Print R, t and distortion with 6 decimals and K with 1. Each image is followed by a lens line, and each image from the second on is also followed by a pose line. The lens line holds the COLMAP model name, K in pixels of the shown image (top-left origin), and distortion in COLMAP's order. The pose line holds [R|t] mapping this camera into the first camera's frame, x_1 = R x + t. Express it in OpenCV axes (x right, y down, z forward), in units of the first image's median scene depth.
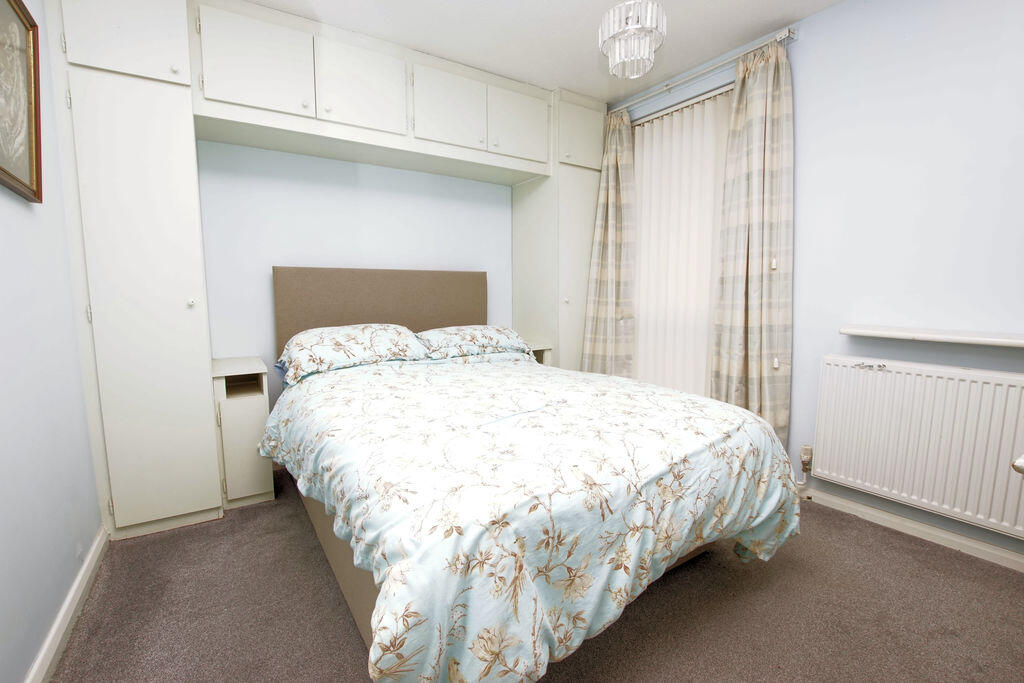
lens RADIAL K [[430.2, 0, 477.0], [0, 430.2, 343.5], [0, 0, 1]] dist [-0.022736, -0.000114]
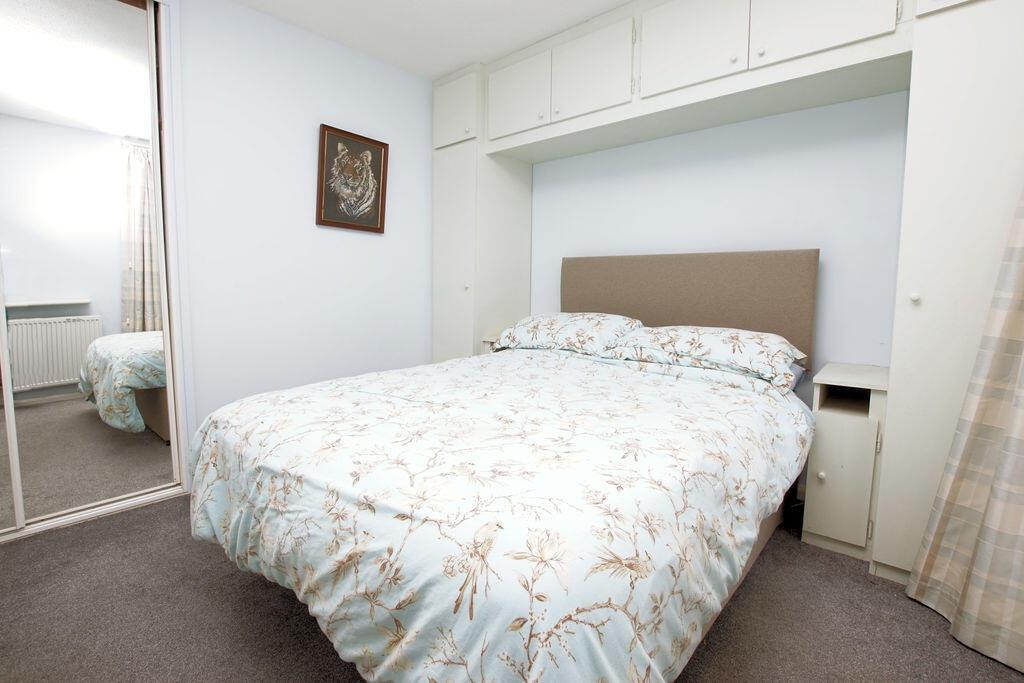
lens RADIAL K [[445.7, 0, 509.5], [0, 445.7, 328.7], [0, 0, 1]] dist [-0.021903, 0.000150]
pose [[0.317742, 0.098829, -0.943013, 0.661060], [-0.118425, 0.990902, 0.063945, -0.053696], [0.940753, 0.091358, 0.326555, 0.516168]]
